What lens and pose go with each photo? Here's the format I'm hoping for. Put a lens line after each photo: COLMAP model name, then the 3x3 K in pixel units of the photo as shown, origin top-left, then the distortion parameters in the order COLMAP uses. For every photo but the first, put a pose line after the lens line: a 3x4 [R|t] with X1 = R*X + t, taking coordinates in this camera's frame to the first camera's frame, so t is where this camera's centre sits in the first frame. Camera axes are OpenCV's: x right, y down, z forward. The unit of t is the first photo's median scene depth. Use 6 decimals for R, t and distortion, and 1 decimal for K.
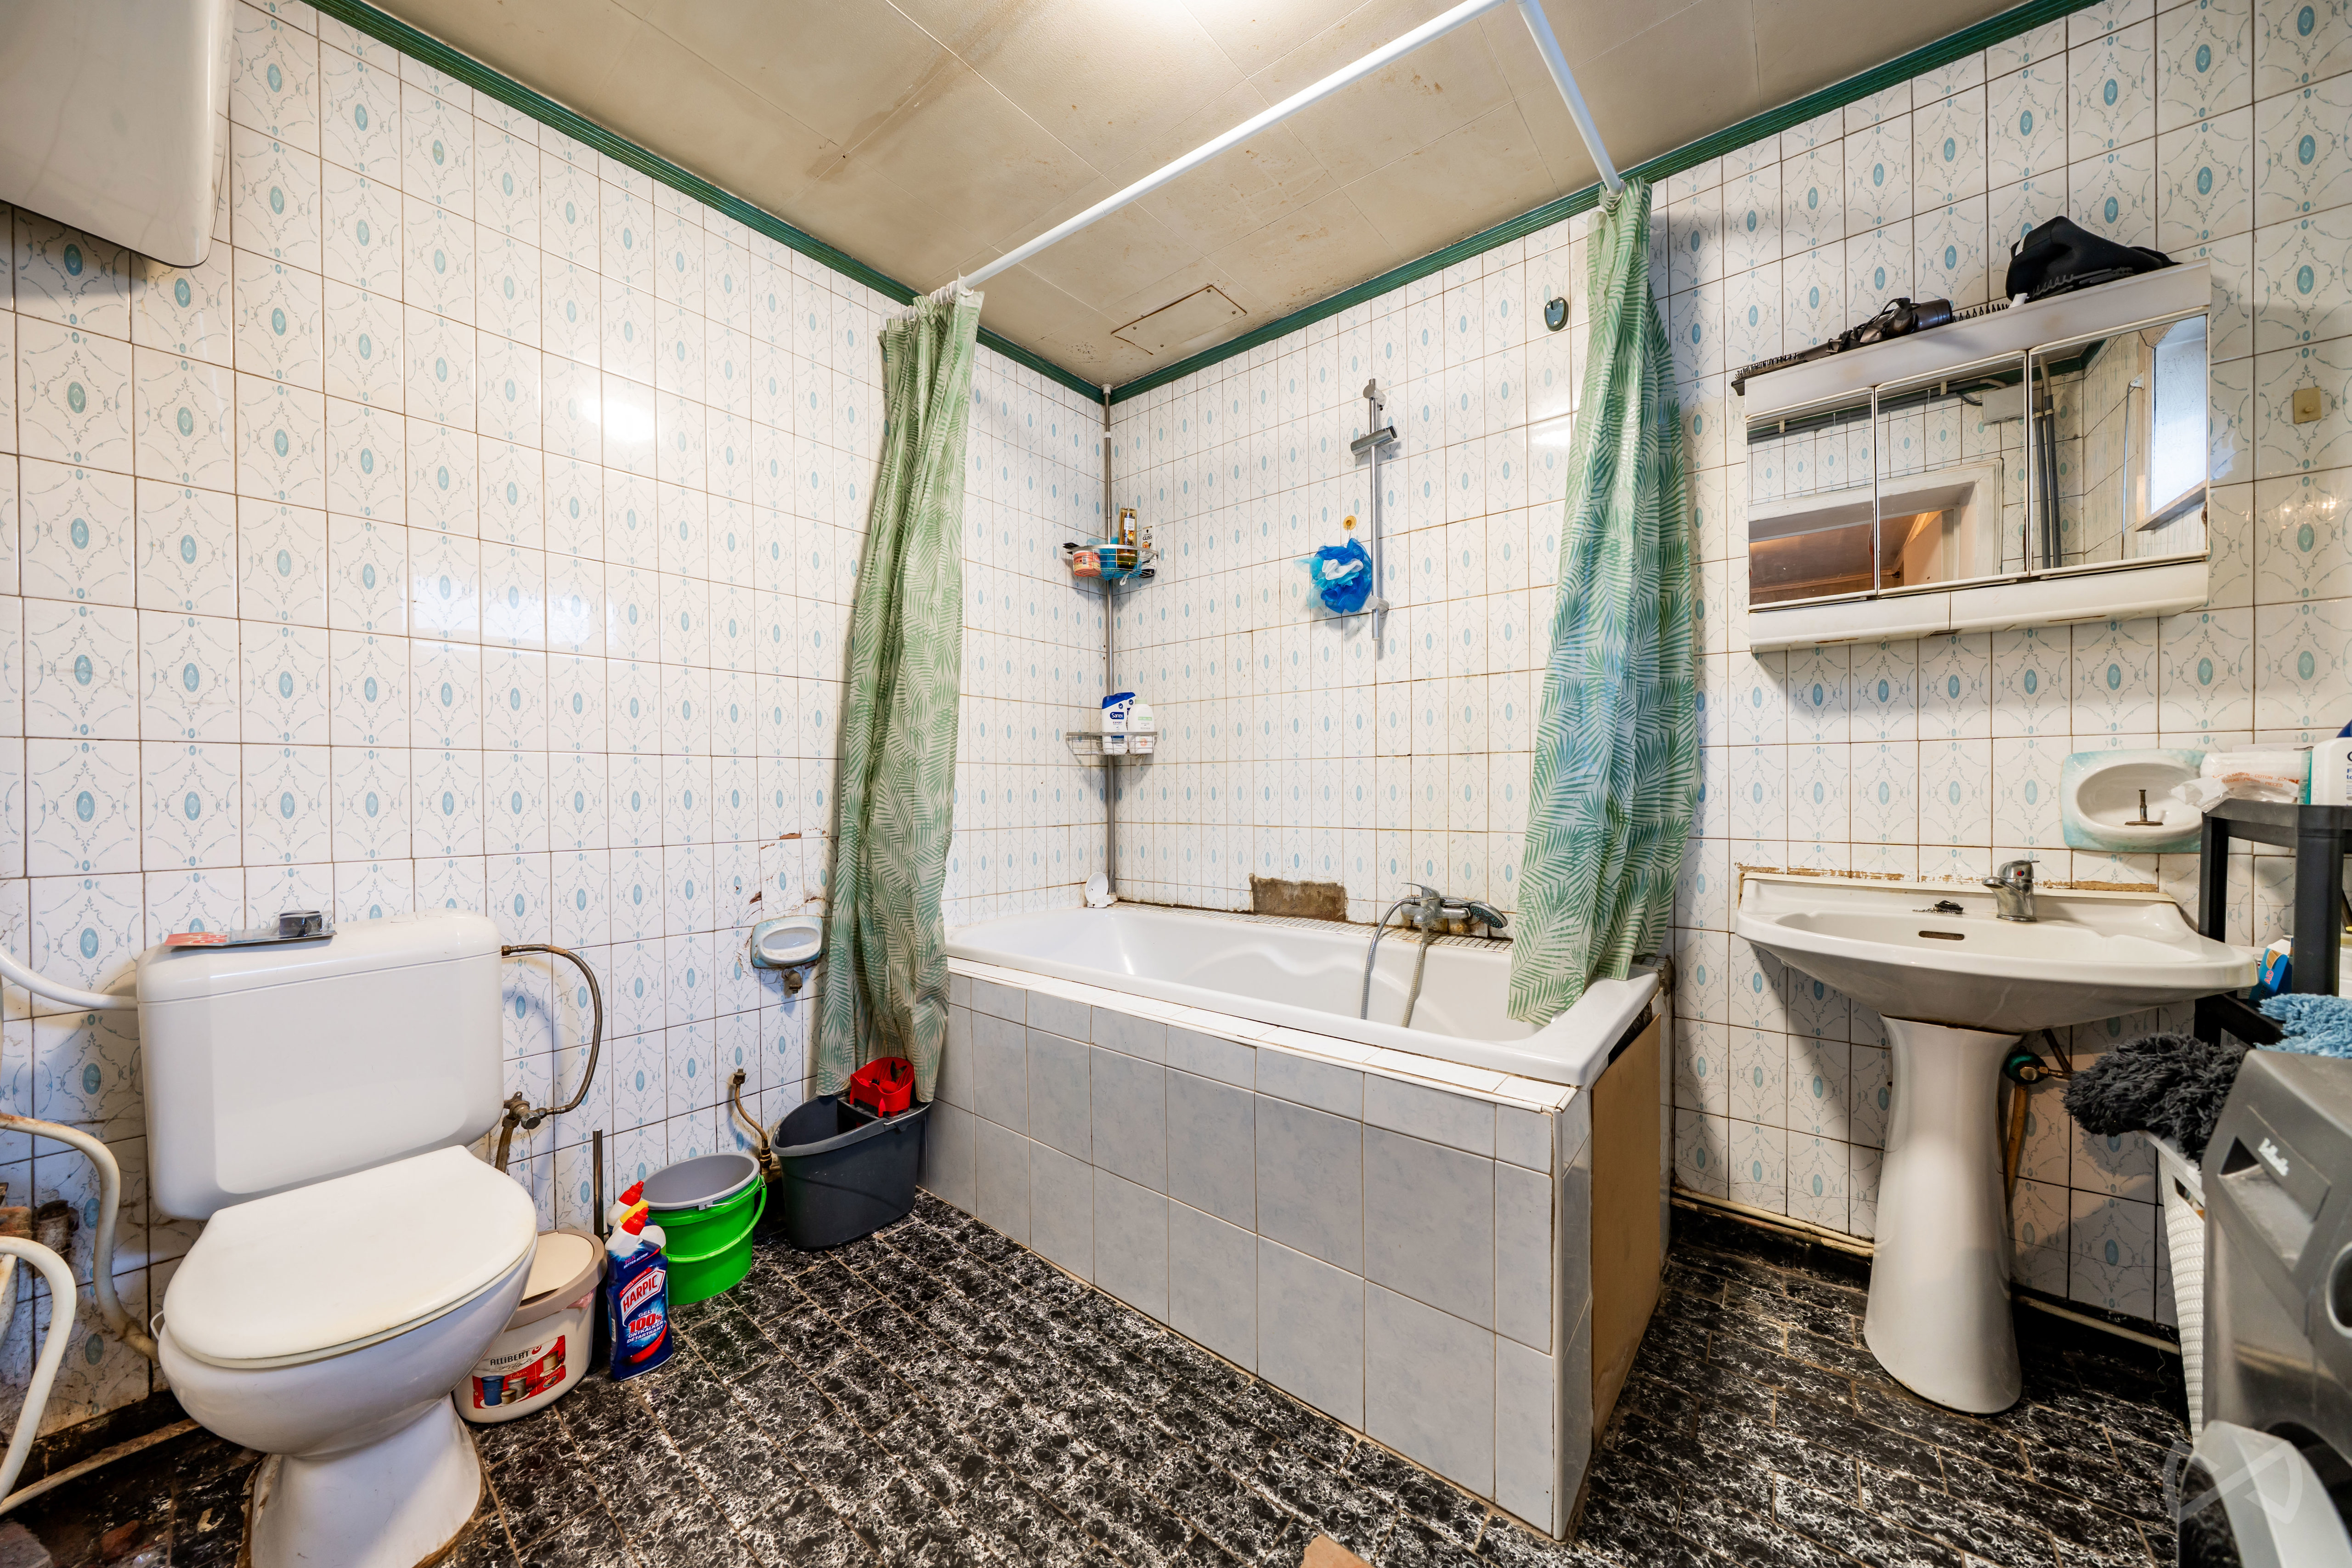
lens RADIAL K [[792.0, 0, 1178.6], [0, 792.0, 787.8], [0, 0, 1]] dist [-0.005536, 0.000466]
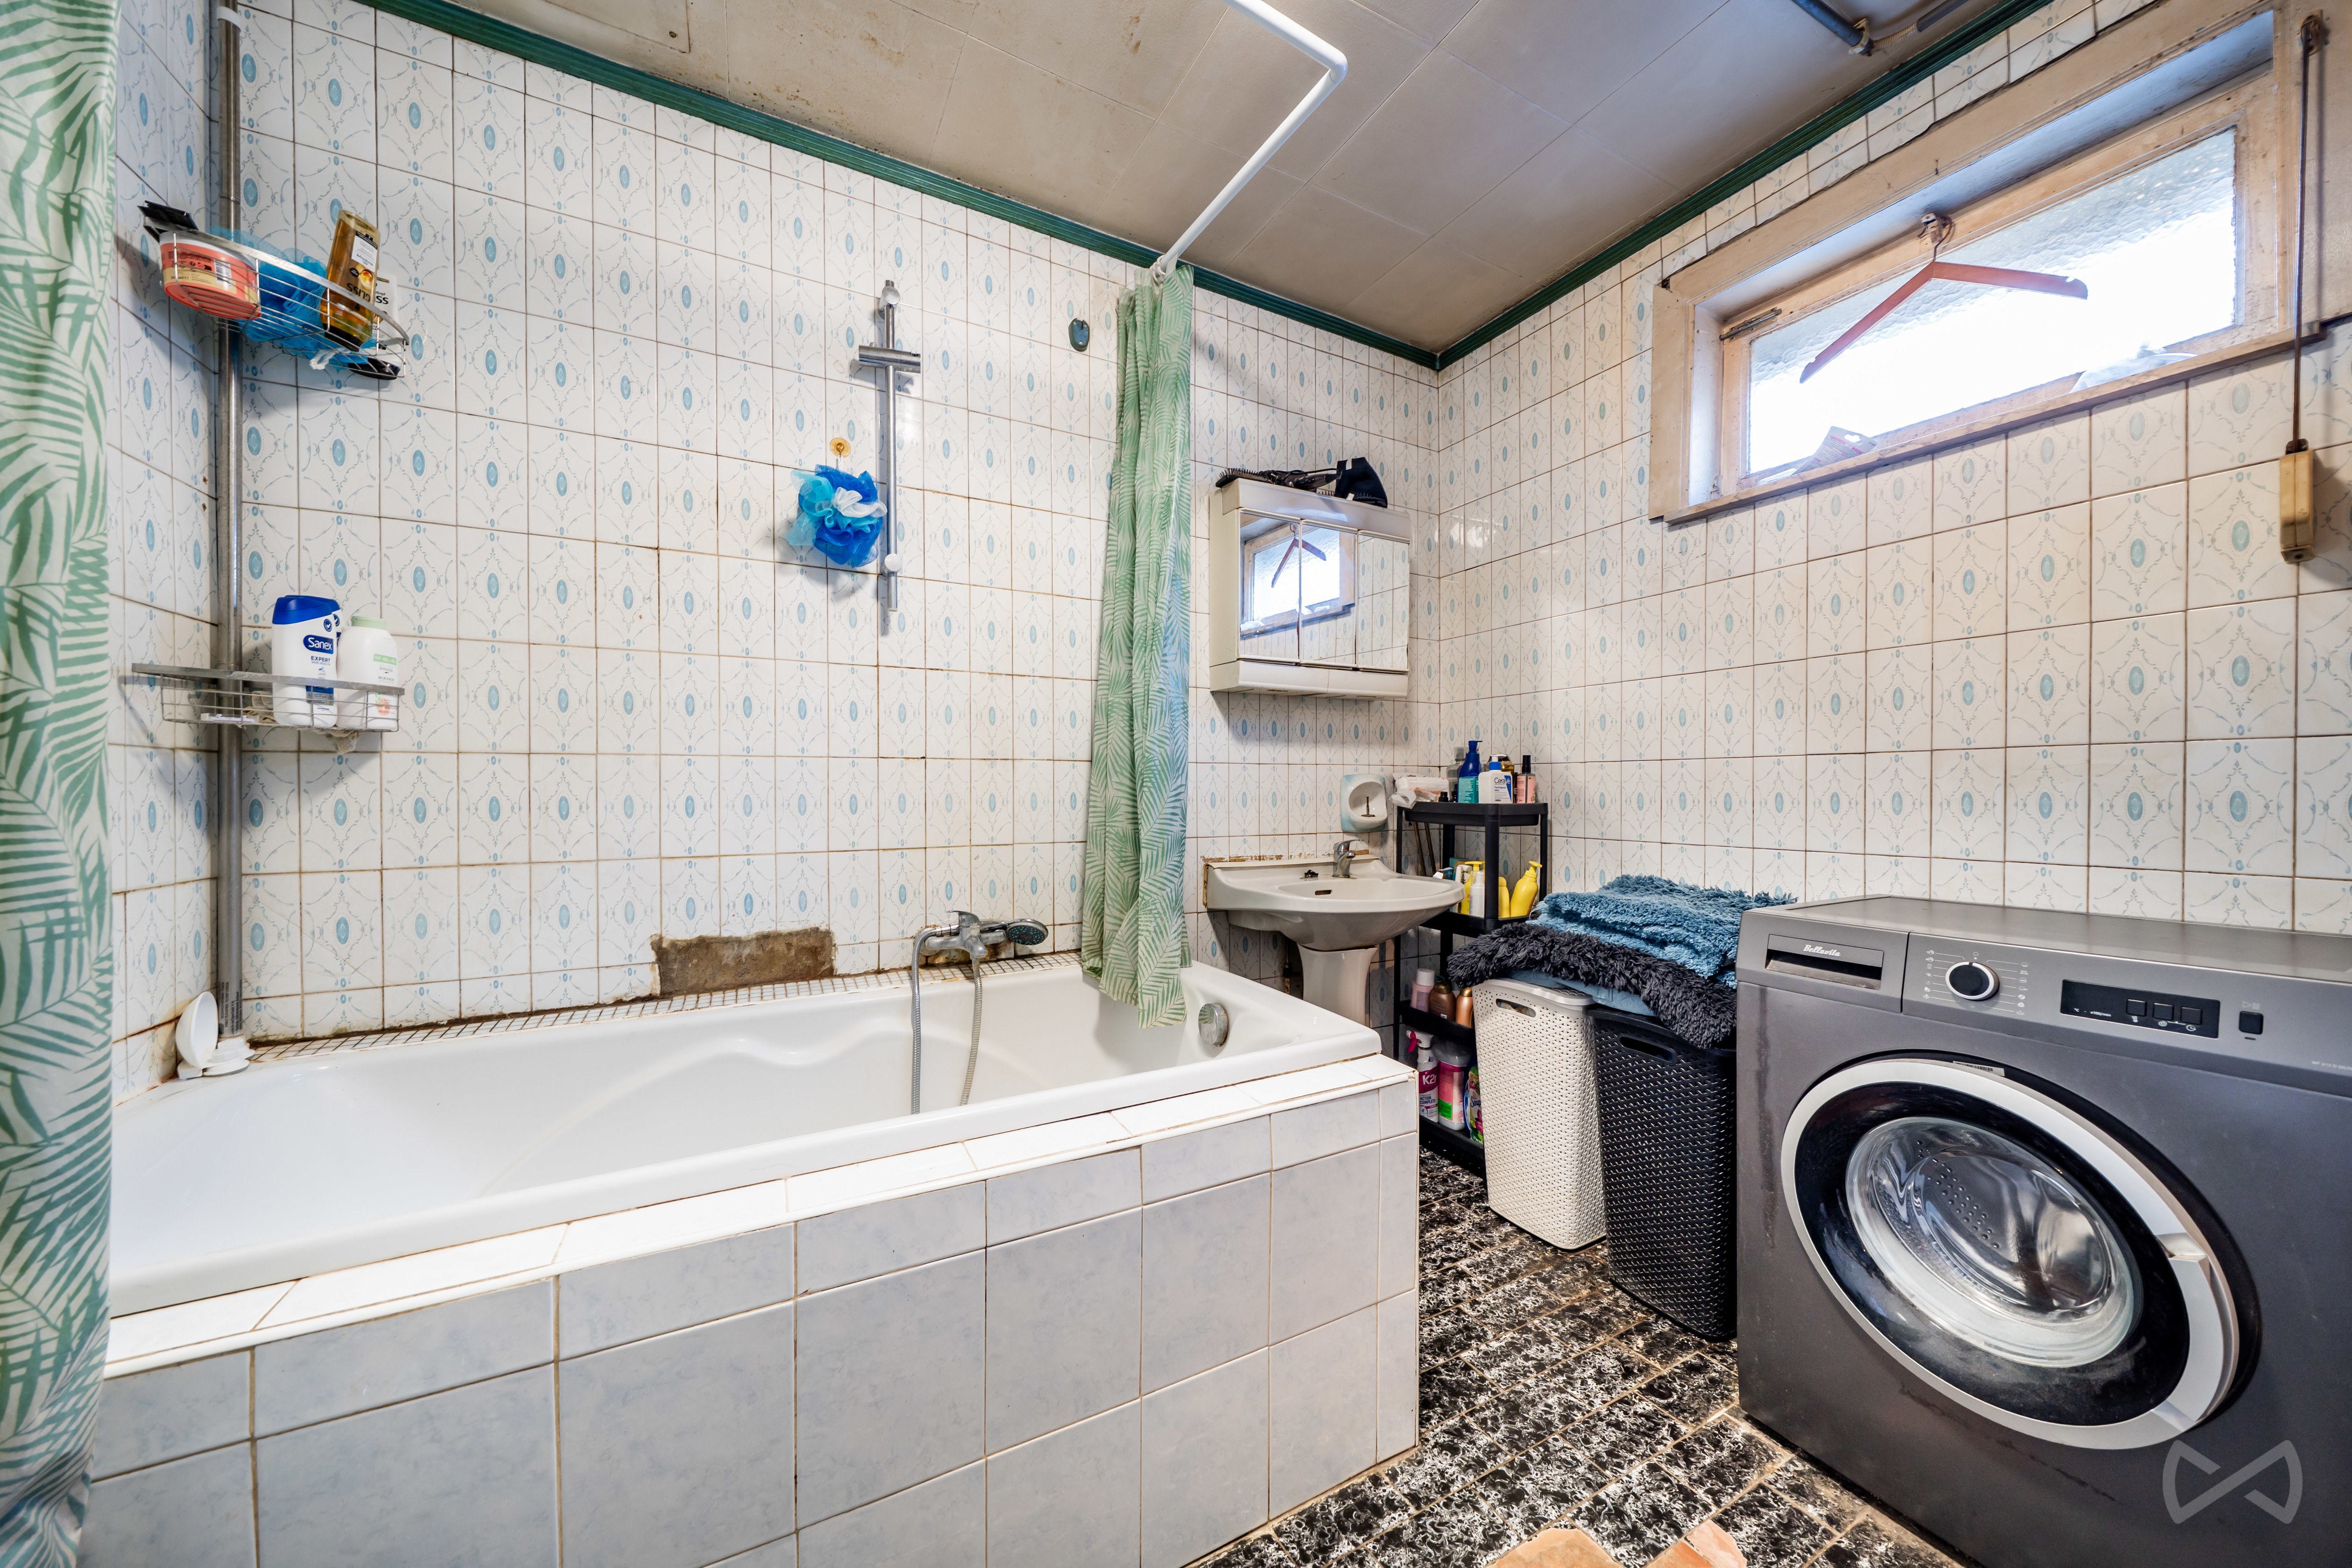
lens RADIAL K [[792.0, 0, 1179.9], [0, 792.0, 788.0], [0, 0, 1]] dist [-0.005536, 0.000466]
pose [[0.398050, 0.006882, 0.917338, -0.371095], [0.002990, 0.999957, -0.008799, -0.001482], [-0.917359, 0.006246, 0.398013, 0.432692]]
